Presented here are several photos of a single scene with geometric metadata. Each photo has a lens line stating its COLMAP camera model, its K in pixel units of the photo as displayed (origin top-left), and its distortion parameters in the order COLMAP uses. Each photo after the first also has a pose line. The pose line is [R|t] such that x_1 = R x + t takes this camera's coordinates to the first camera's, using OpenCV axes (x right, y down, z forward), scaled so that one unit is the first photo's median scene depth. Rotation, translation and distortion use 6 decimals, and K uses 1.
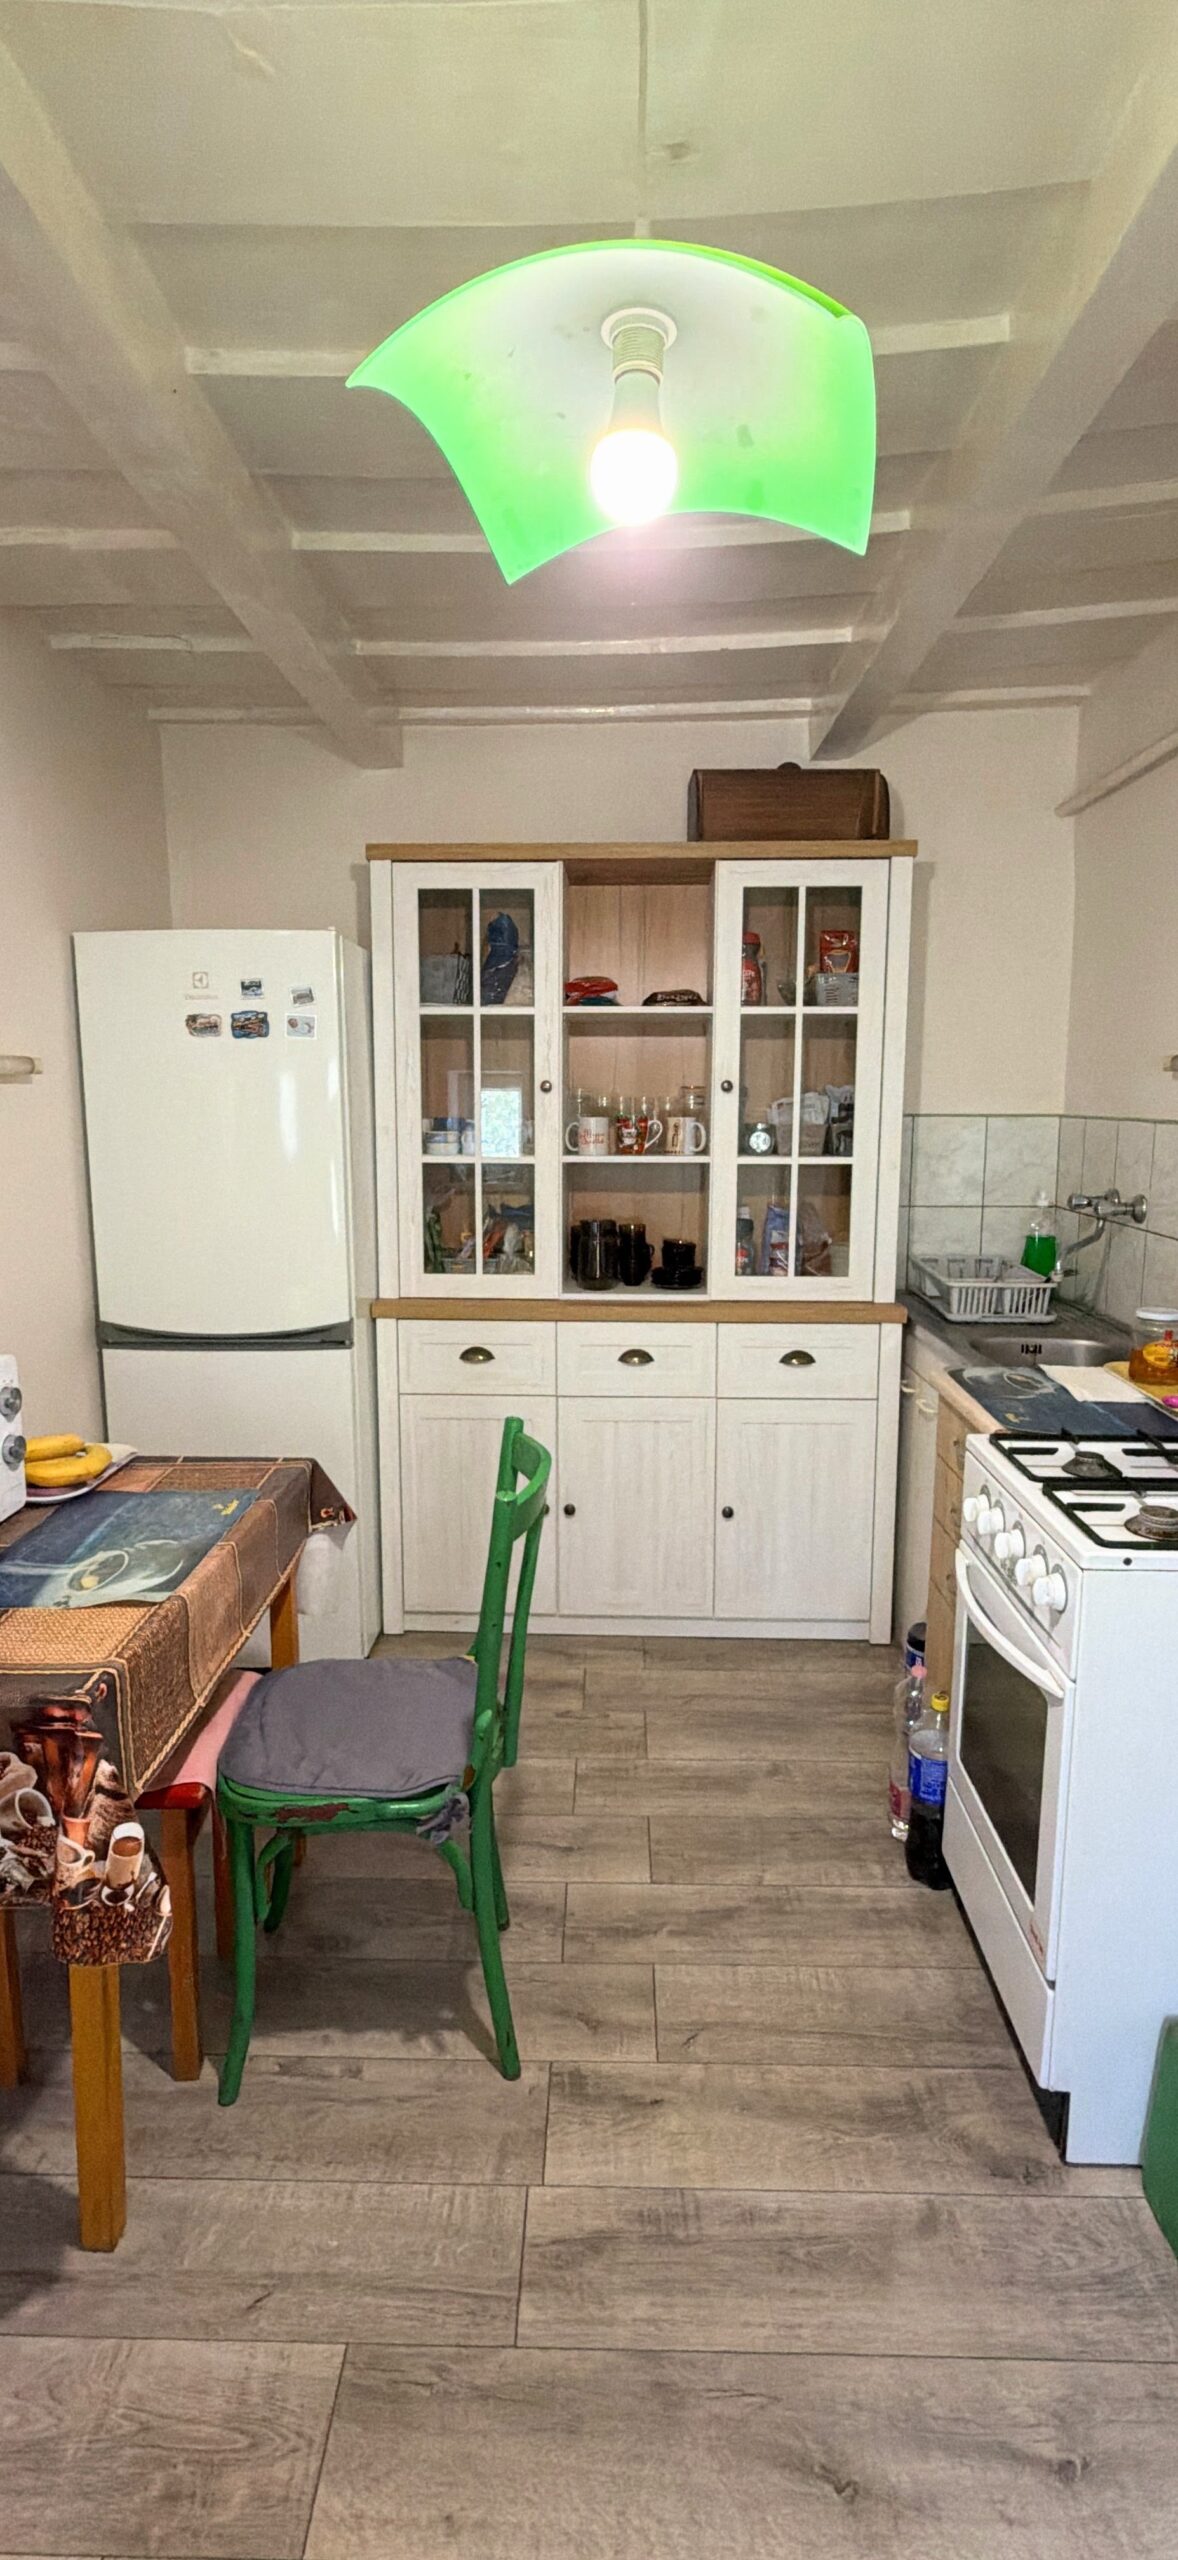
lens RADIAL K [[1162.6, 0, 591.0], [0, 1162.6, 1285.6], [0, 0, 1]] dist [-0.001112, -0.000191]
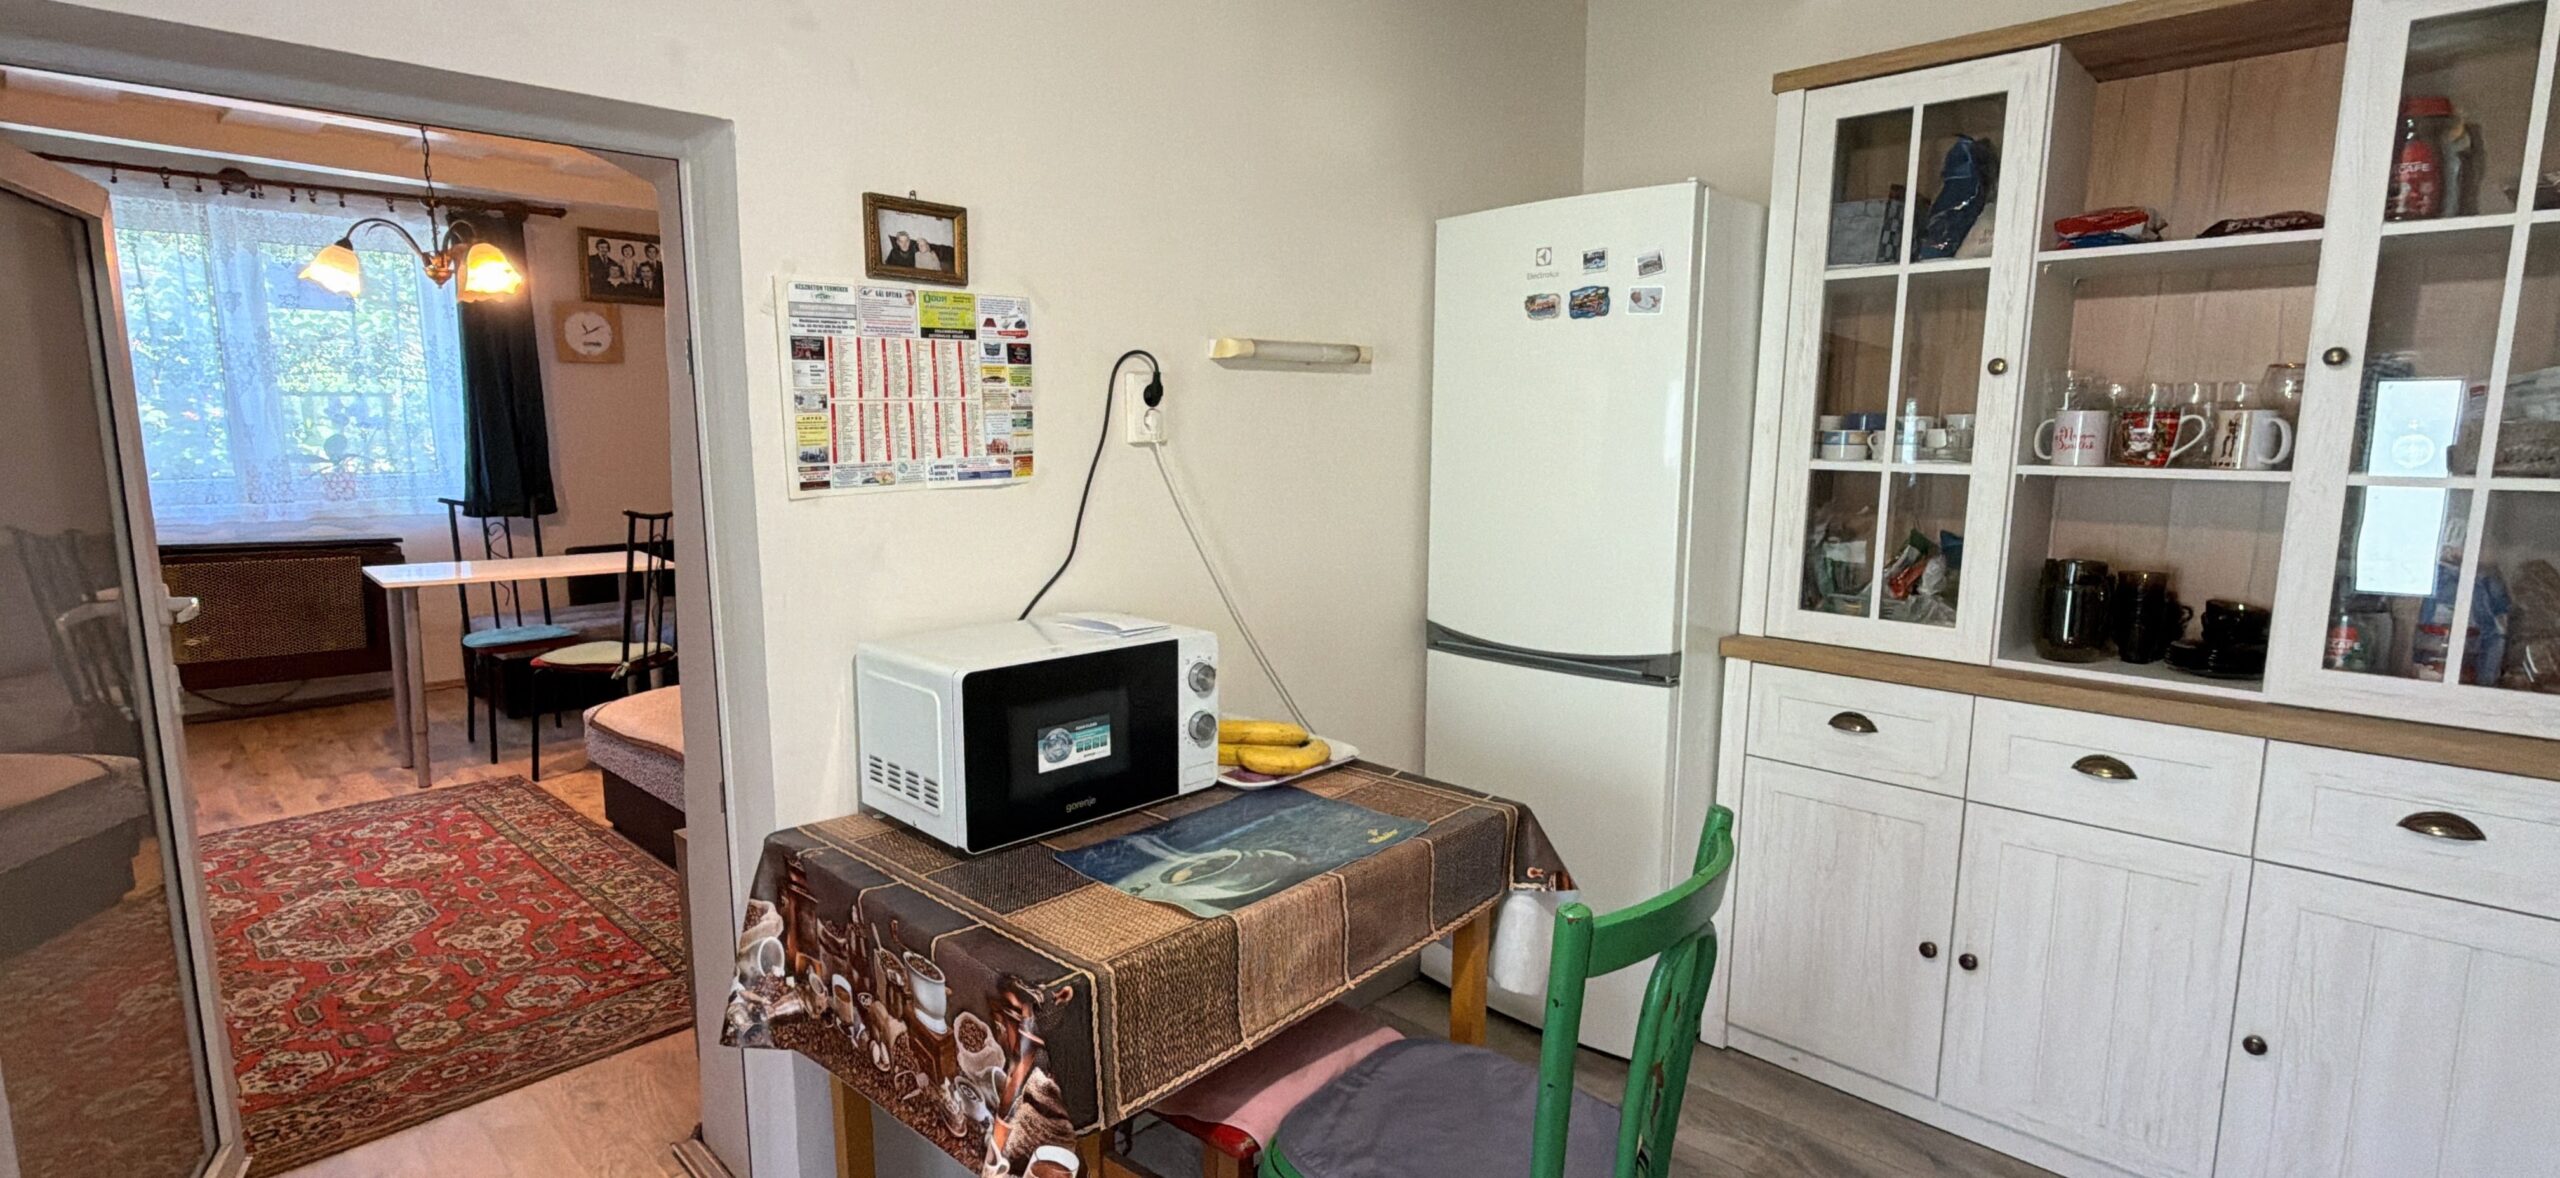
lens RADIAL K [[1162.6, 0, 1283.7], [0, 1162.6, 591.1], [0, 0, 1]] dist [-0.001112, -0.000191]
pose [[0.737331, 0.097730, -0.668425, 0.157828], [-0.109826, 0.993658, 0.024134, -0.004368], [0.666544, 0.055616, 0.743388, 0.227218]]
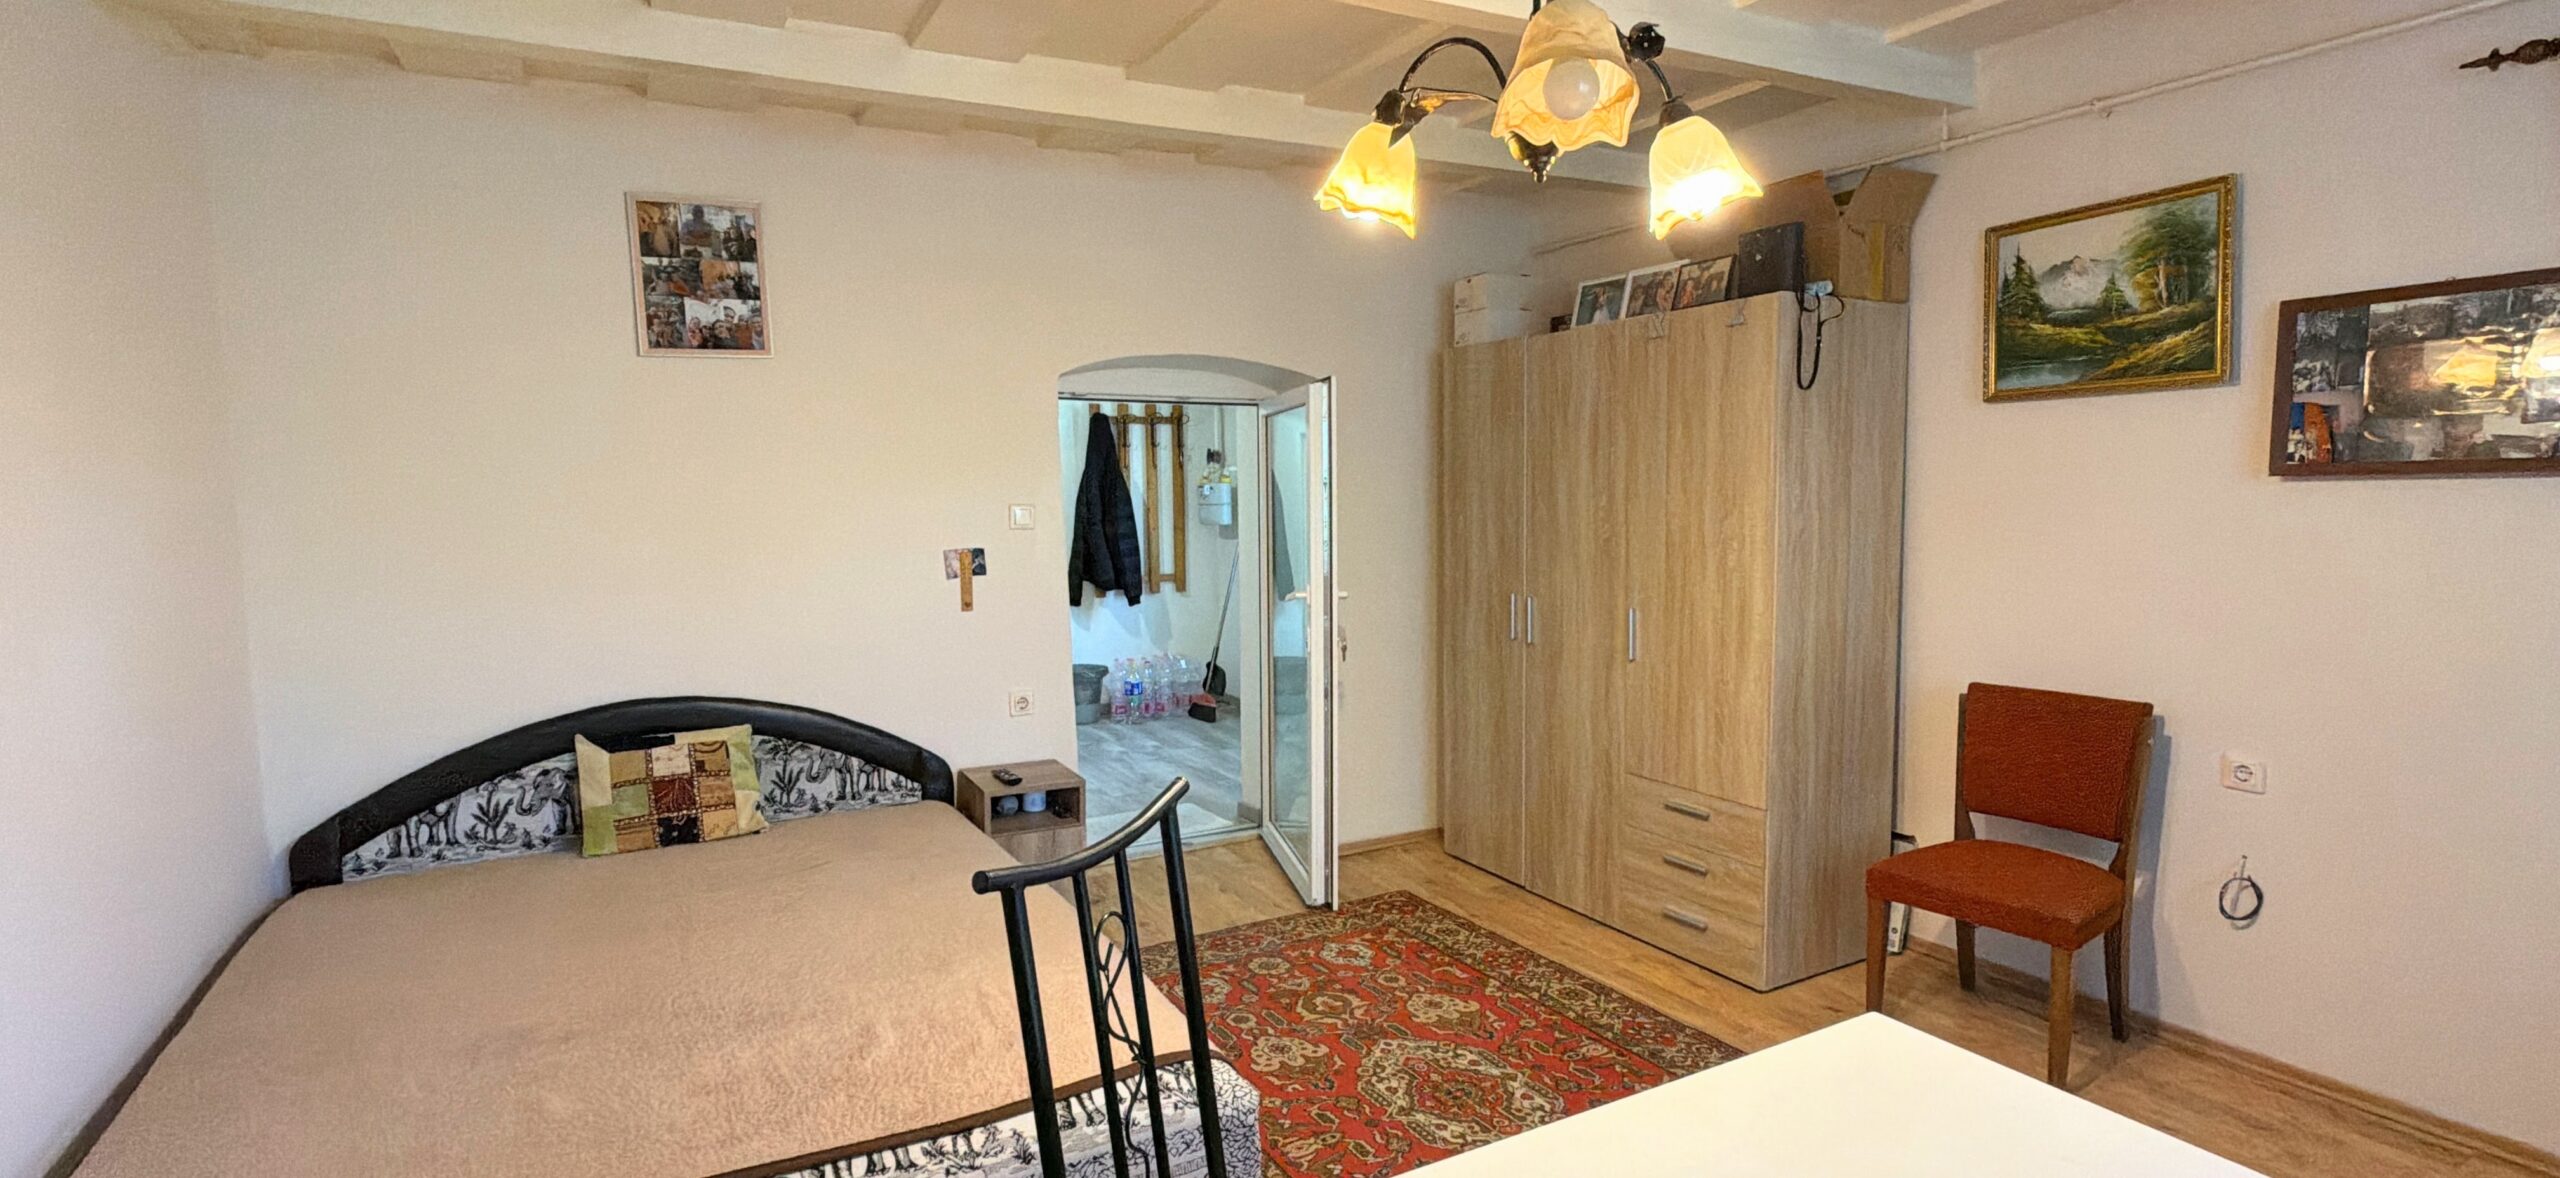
lens RADIAL K [[1162.6, 0, 1283.9], [0, 1162.6, 589.6], [0, 0, 1]] dist [-0.001112, -0.000191]
pose [[-0.498626, -0.071389, 0.863873, -2.316520], [0.148696, 0.974785, 0.166382, -0.163274], [-0.853968, 0.211417, -0.475438, 1.087478]]
